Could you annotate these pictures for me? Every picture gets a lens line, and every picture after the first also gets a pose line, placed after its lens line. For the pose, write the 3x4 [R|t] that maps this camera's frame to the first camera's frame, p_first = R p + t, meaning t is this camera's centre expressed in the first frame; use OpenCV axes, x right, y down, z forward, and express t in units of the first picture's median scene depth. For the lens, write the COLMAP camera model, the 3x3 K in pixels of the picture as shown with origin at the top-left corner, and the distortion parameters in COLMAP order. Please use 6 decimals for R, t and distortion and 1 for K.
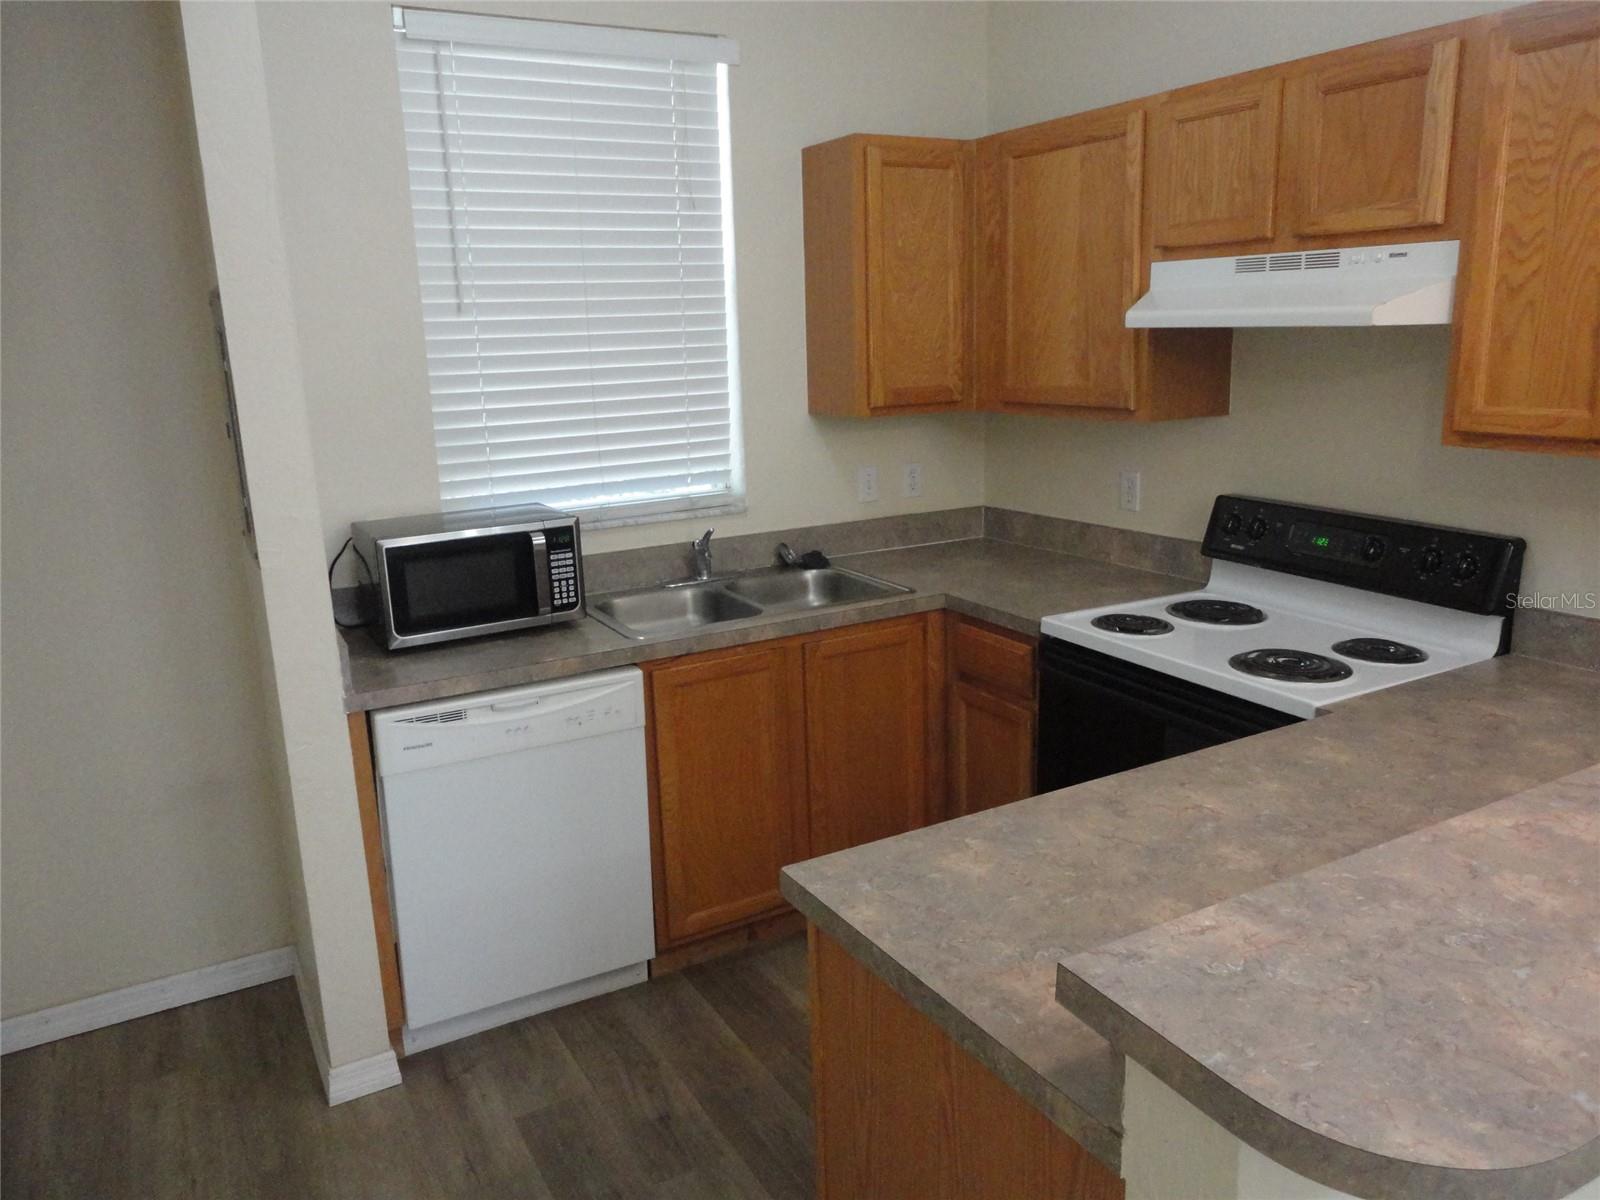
lens RADIAL K [[1163.9, 0, 803.4], [0, 1163.9, 594.5], [0, 0, 1]] dist [0.000624, 0.001365]
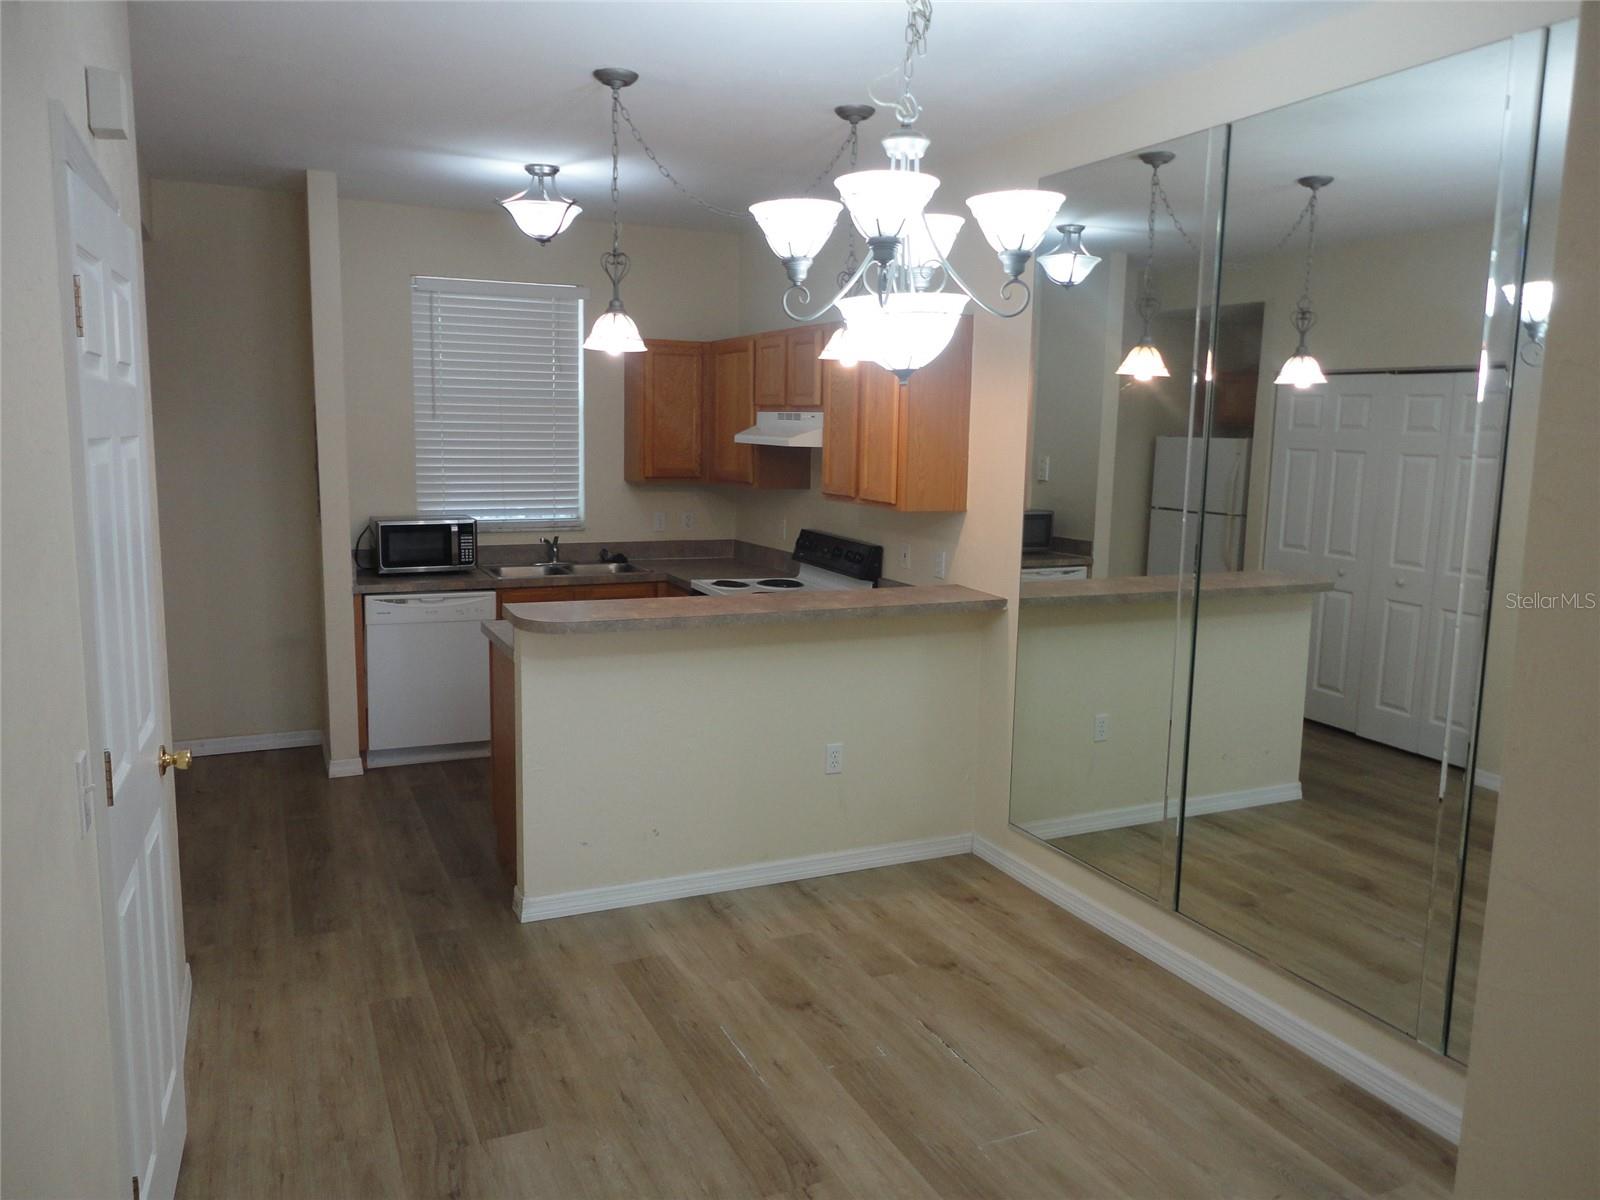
lens RADIAL K [[1163.9, 0, 796.8], [0, 1163.9, 589.5], [0, 0, 1]] dist [0.000624, 0.001365]
pose [[0.995398, 0.060479, -0.074334, 0.529742], [-0.066710, 0.994194, -0.084425, 0.192242], [0.068796, 0.088995, 0.993653, -0.992111]]
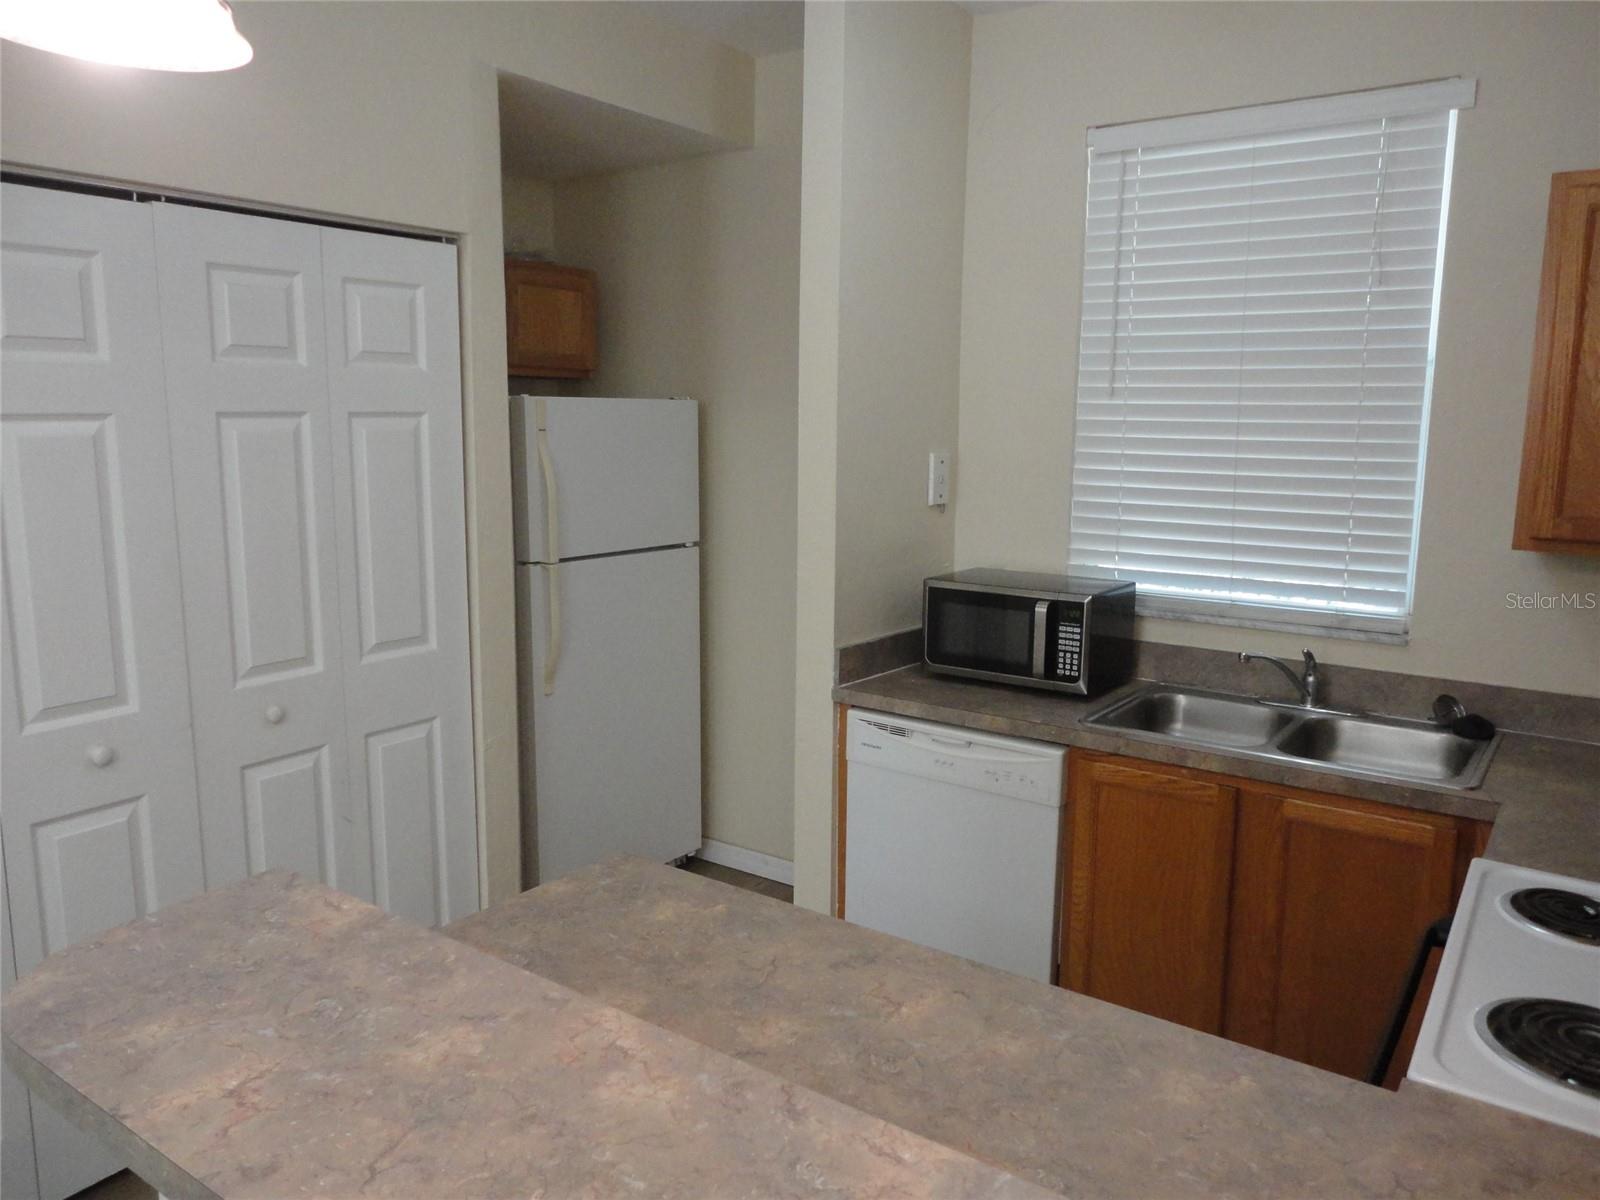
lens RADIAL K [[1163.9, 0, 801.6], [0, 1163.9, 600.3], [0, 0, 1]] dist [0.000624, 0.001365]
pose [[0.430075, 0.182611, -0.884132, 0.600244], [-0.230747, 0.969035, 0.087903, -0.093654], [0.872807, 0.166206, 0.458895, 0.307866]]
